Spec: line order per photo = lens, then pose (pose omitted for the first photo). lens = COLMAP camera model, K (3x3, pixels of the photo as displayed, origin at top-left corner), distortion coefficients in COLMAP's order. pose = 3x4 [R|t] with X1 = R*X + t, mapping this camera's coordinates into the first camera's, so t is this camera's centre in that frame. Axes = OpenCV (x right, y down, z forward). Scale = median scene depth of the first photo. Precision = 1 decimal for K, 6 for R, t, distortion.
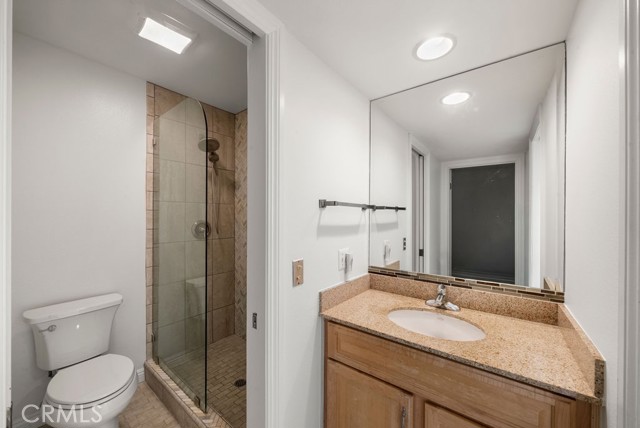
lens RADIAL K [[233.2, 0, 330.2], [0, 233.2, 215.1], [0, 0, 1]] dist [0.000271, -0.000008]
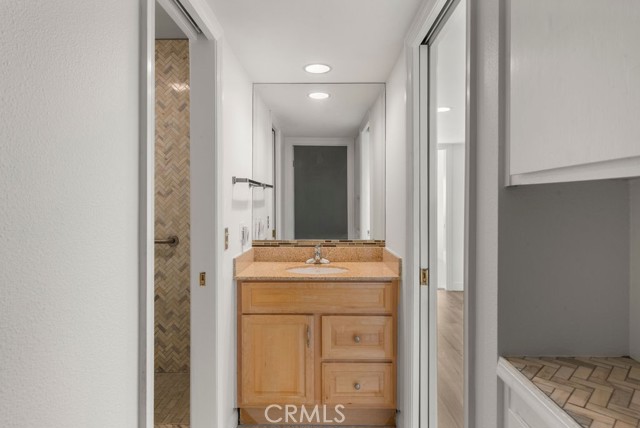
lens RADIAL K [[348.8, 0, 320.5], [0, 348.8, 198.4], [0, 0, 1]] dist [0.000020, 0.000037]
pose [[0.806903, -0.004012, 0.590671, -0.692566], [0.003587, 0.999992, 0.001892, 0.036592], [-0.590673, 0.000593, 0.806911, -0.603309]]
